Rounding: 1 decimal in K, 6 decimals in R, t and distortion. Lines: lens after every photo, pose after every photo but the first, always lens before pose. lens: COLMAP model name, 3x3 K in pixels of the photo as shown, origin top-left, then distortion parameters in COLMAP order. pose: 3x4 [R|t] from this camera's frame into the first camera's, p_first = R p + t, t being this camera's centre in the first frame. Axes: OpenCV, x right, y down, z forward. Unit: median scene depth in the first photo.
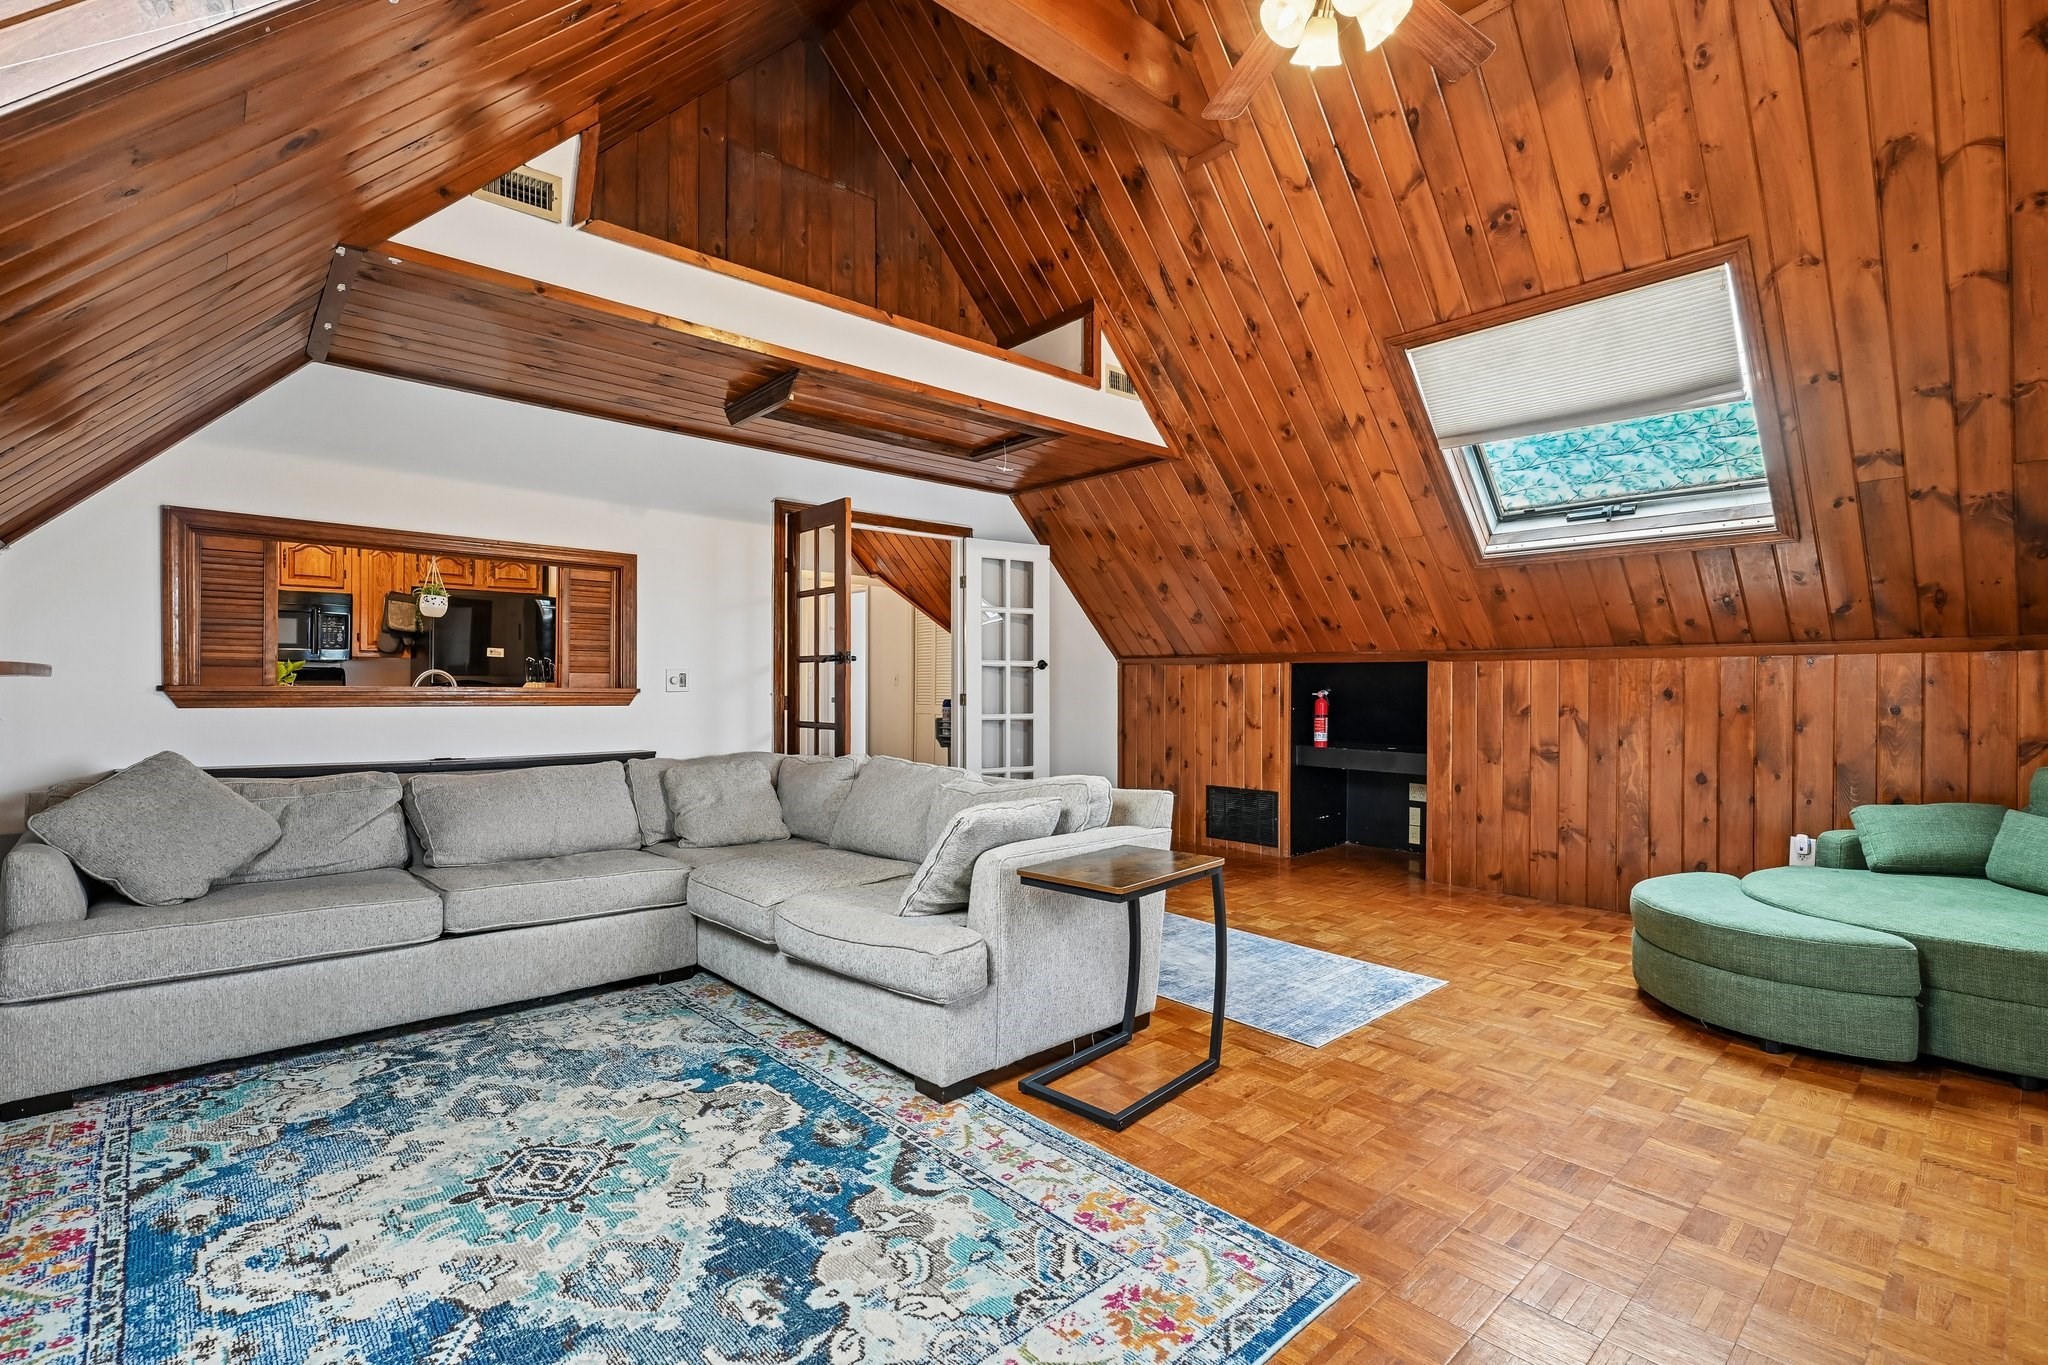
lens RADIAL K [[916.3, 0, 1003.0], [0, 916.3, 698.6], [0, 0, 1]] dist [0.001004, 0.000178]
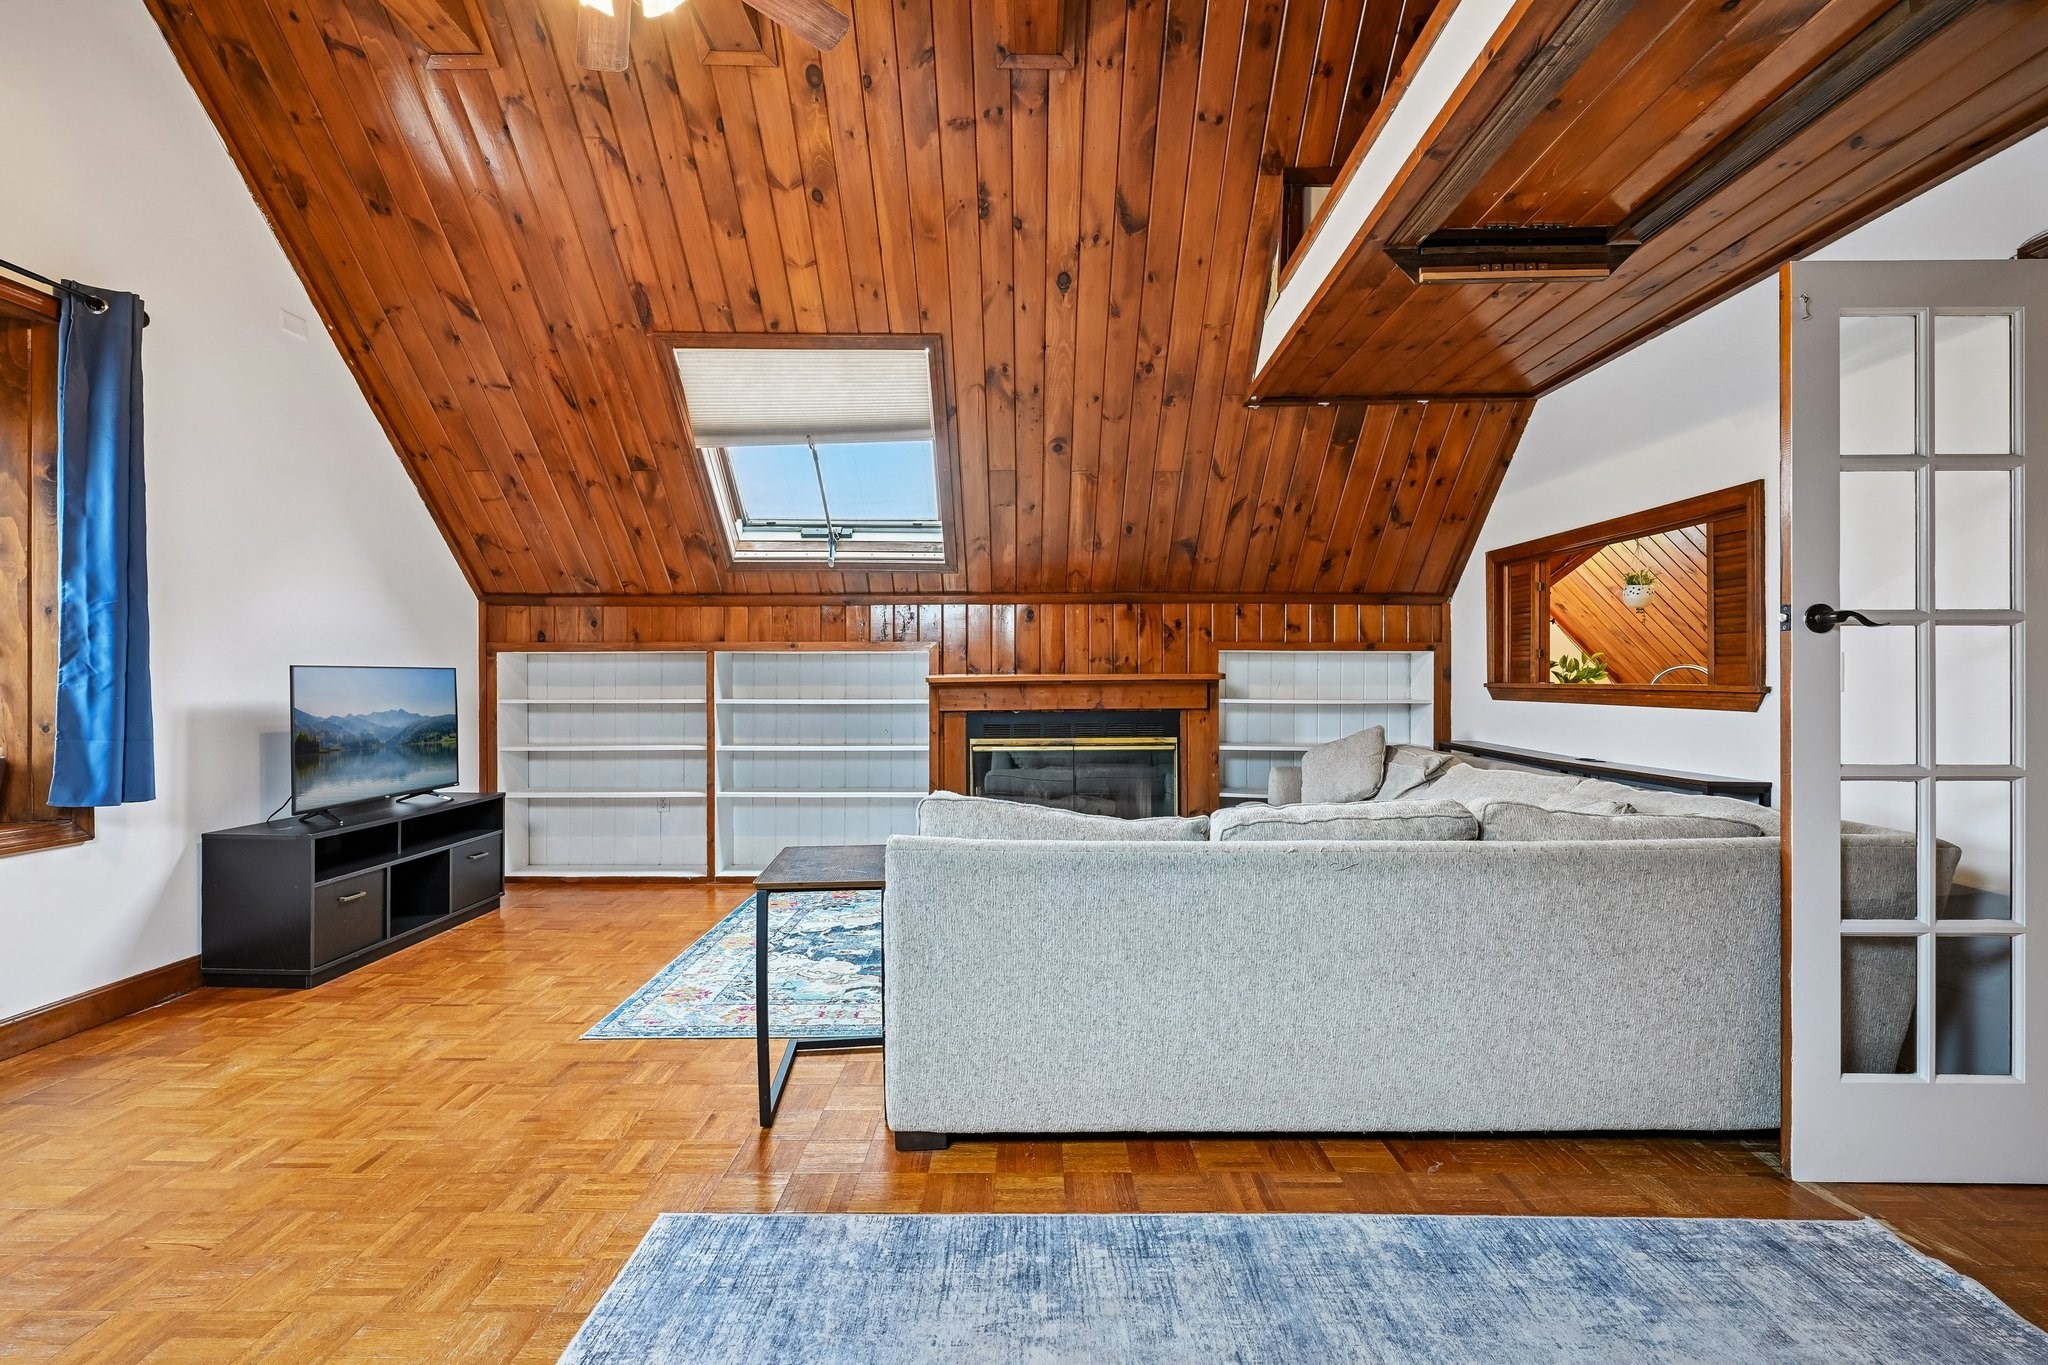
lens RADIAL K [[916.3, 0, 1023.9], [0, 916.3, 683.7], [0, 0, 1]] dist [0.001004, 0.000178]
pose [[-0.663860, -0.001546, -0.747855, 0.499380], [-0.013229, 0.999866, 0.009677, -0.014597], [0.747740, 0.016317, -0.663791, 1.227671]]
